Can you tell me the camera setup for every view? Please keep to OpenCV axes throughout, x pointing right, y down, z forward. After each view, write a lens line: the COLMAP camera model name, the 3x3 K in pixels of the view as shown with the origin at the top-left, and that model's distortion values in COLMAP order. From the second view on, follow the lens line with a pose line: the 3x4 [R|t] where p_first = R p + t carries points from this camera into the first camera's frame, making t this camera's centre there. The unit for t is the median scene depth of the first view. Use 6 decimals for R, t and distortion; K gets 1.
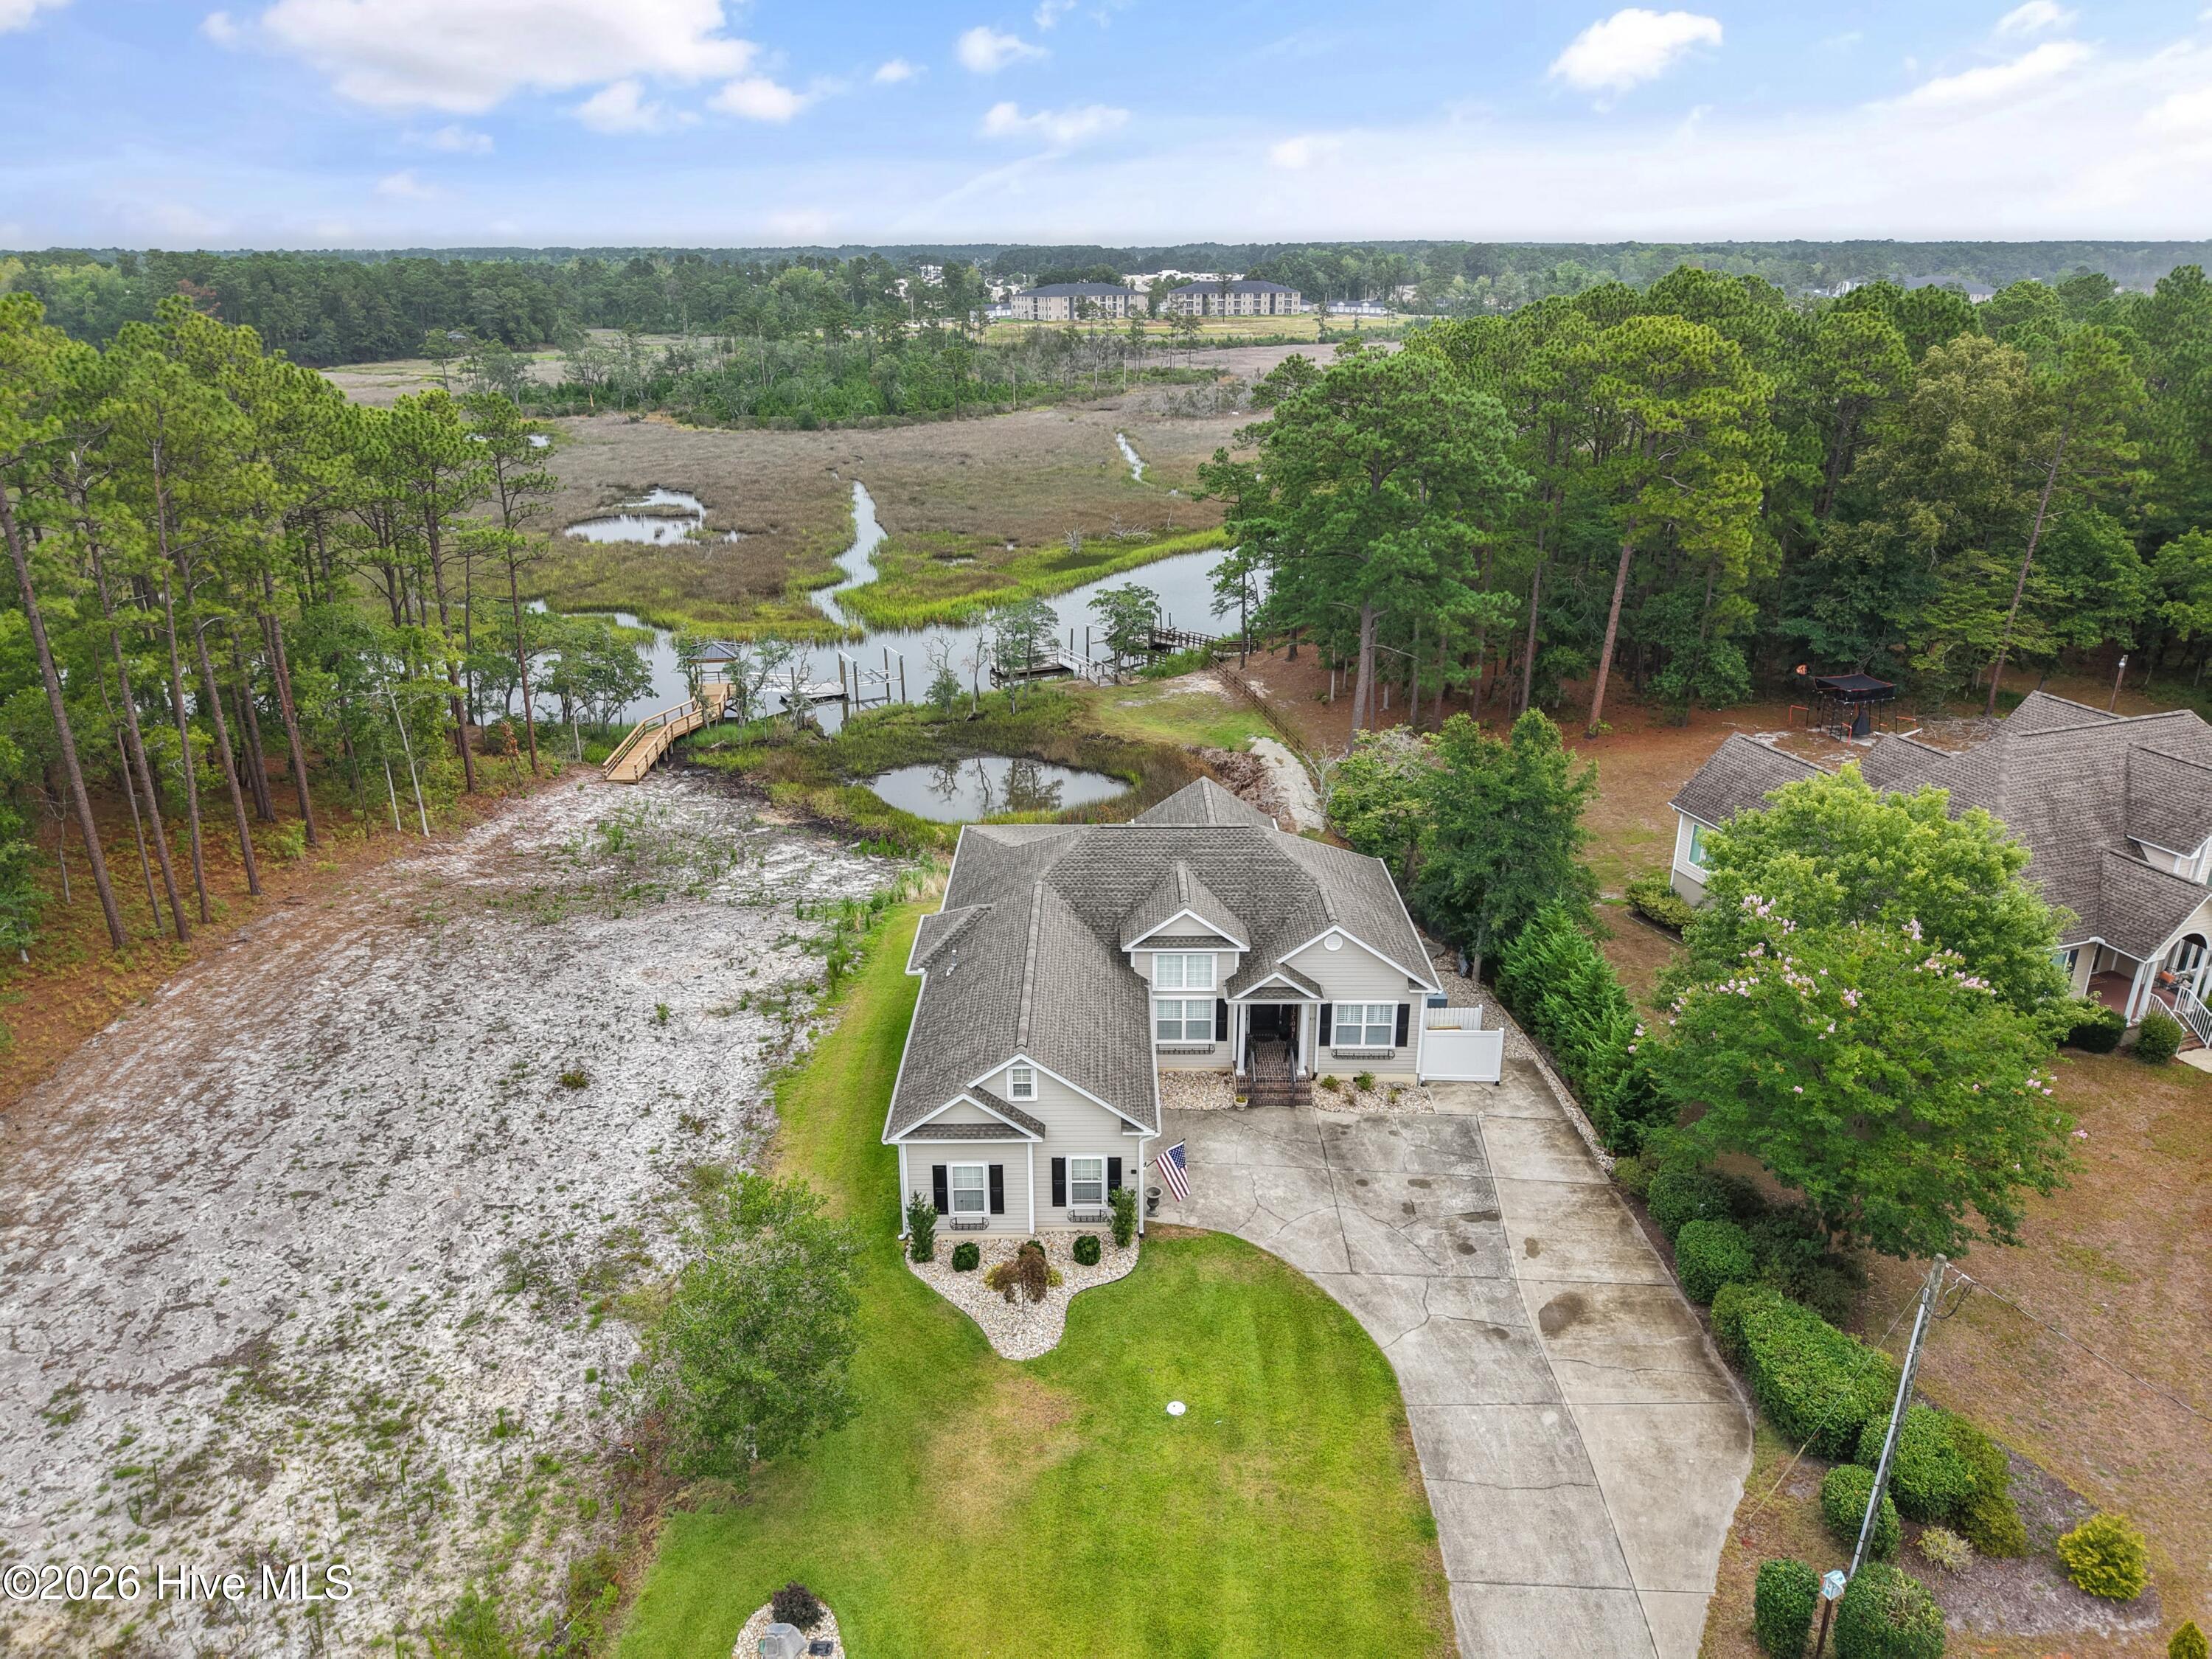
lens RADIAL K [[1468.6, 0, 1103.3], [0, 1468.6, 832.3], [0, 0, 1]] dist [0.030342, -0.035533]
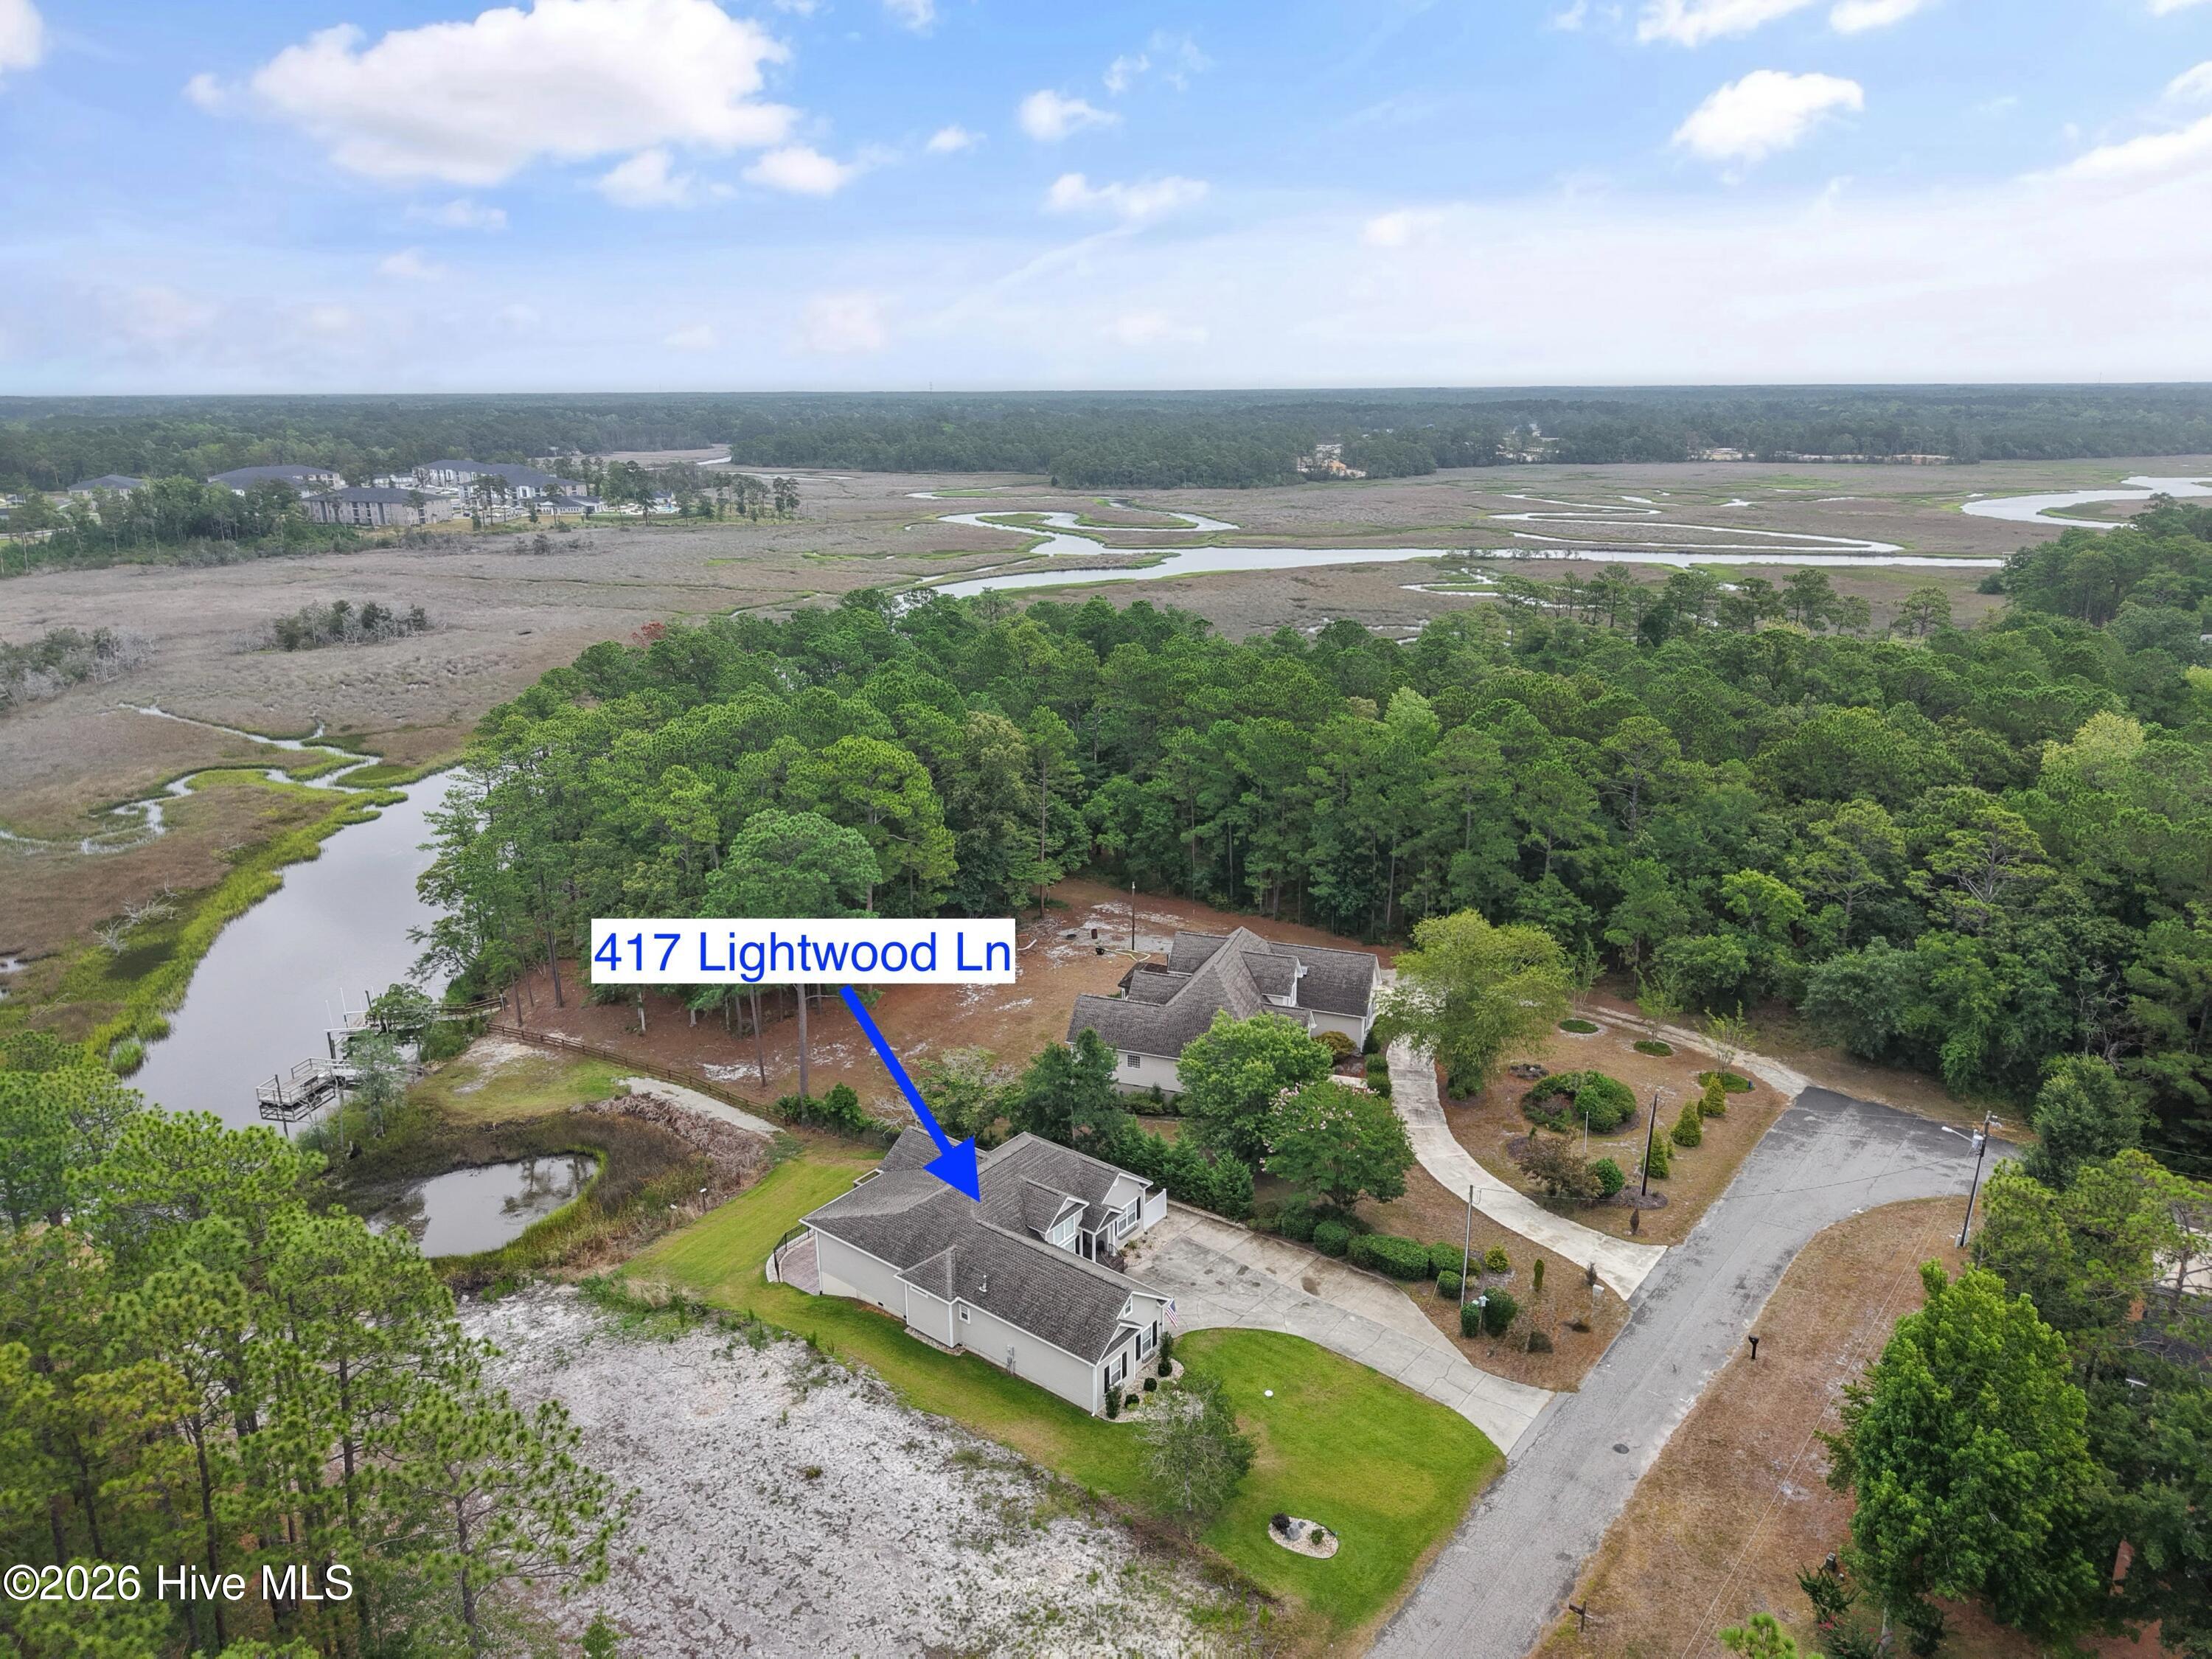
lens RADIAL K [[1473.8, 0, 1106.0], [0, 1473.8, 829.5], [0, 0, 1]] dist [0.015728, -0.015397]
pose [[0.614433, -0.225918, 0.755932, -1.358672], [0.290702, 0.955543, 0.049287, -0.525512], [-0.733461, 0.189467, 0.652792, -0.401137]]
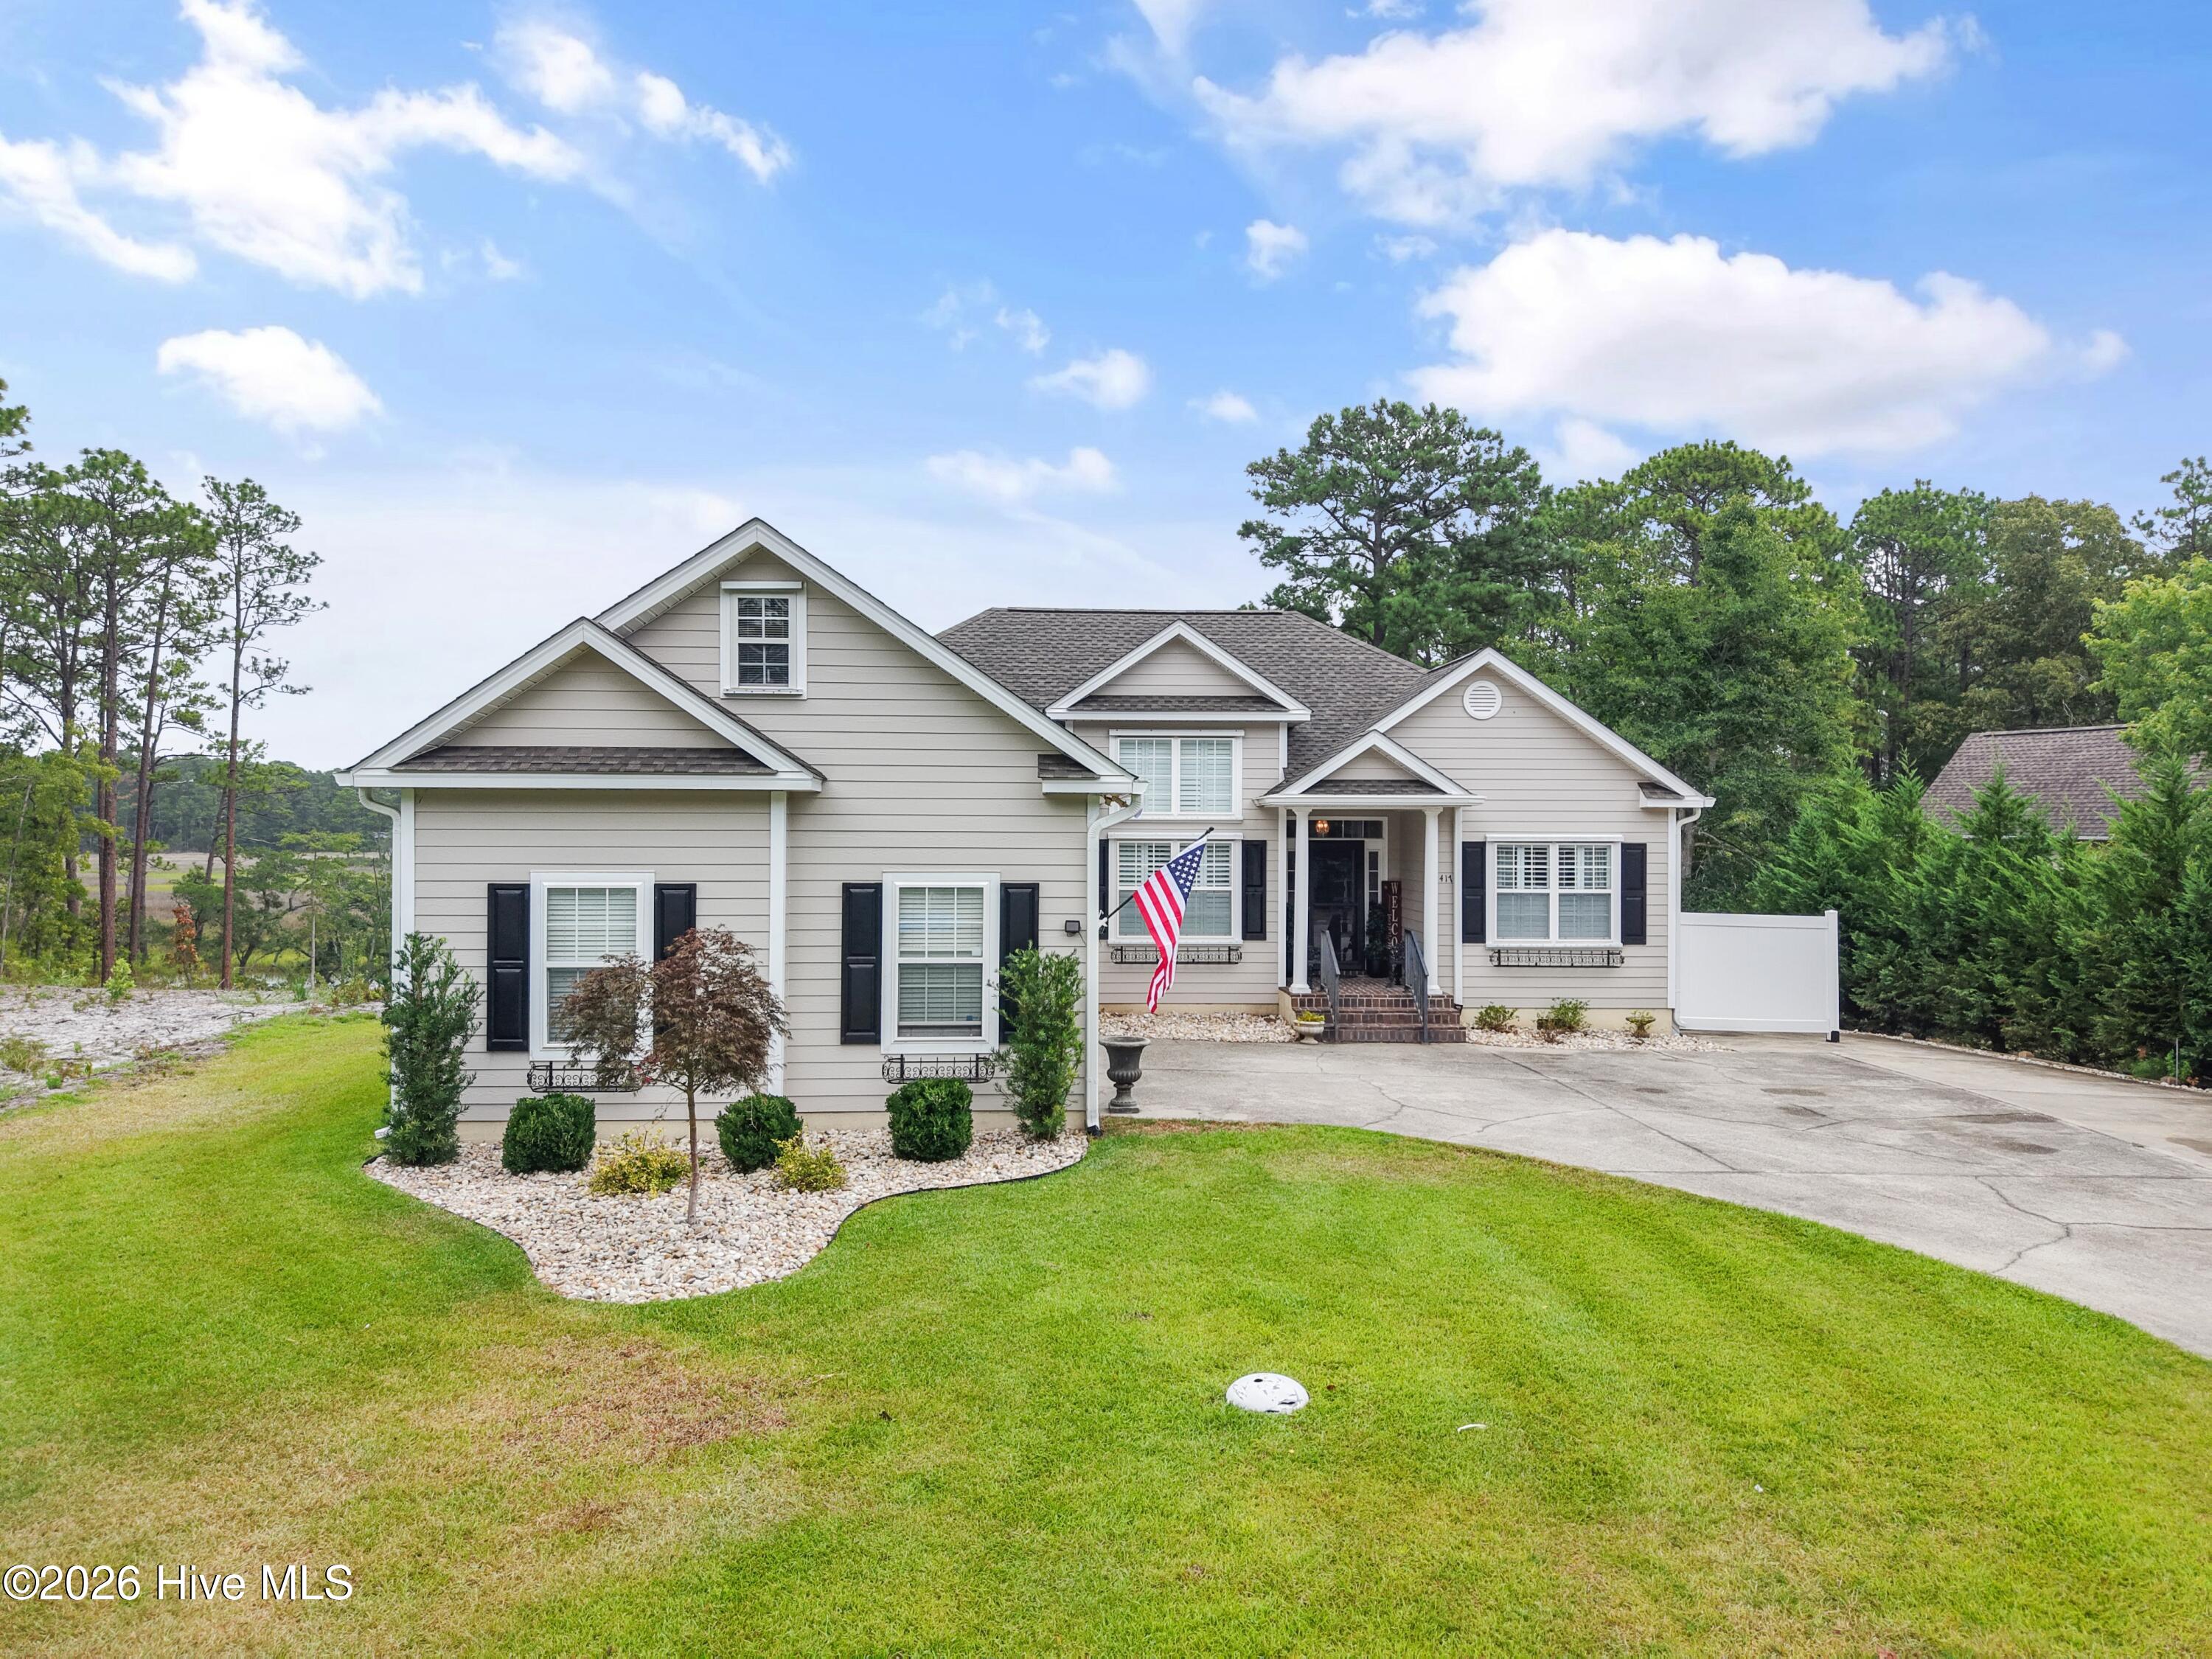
lens RADIAL K [[1468.6, 0, 1103.3], [0, 1468.6, 832.3], [0, 0, 1]] dist [0.030342, -0.035533]
pose [[0.998823, 0.013713, 0.046532, 0.010637], [0.004481, 0.929029, -0.369979, 0.323896], [-0.048304, 0.369752, 0.927874, 0.627442]]
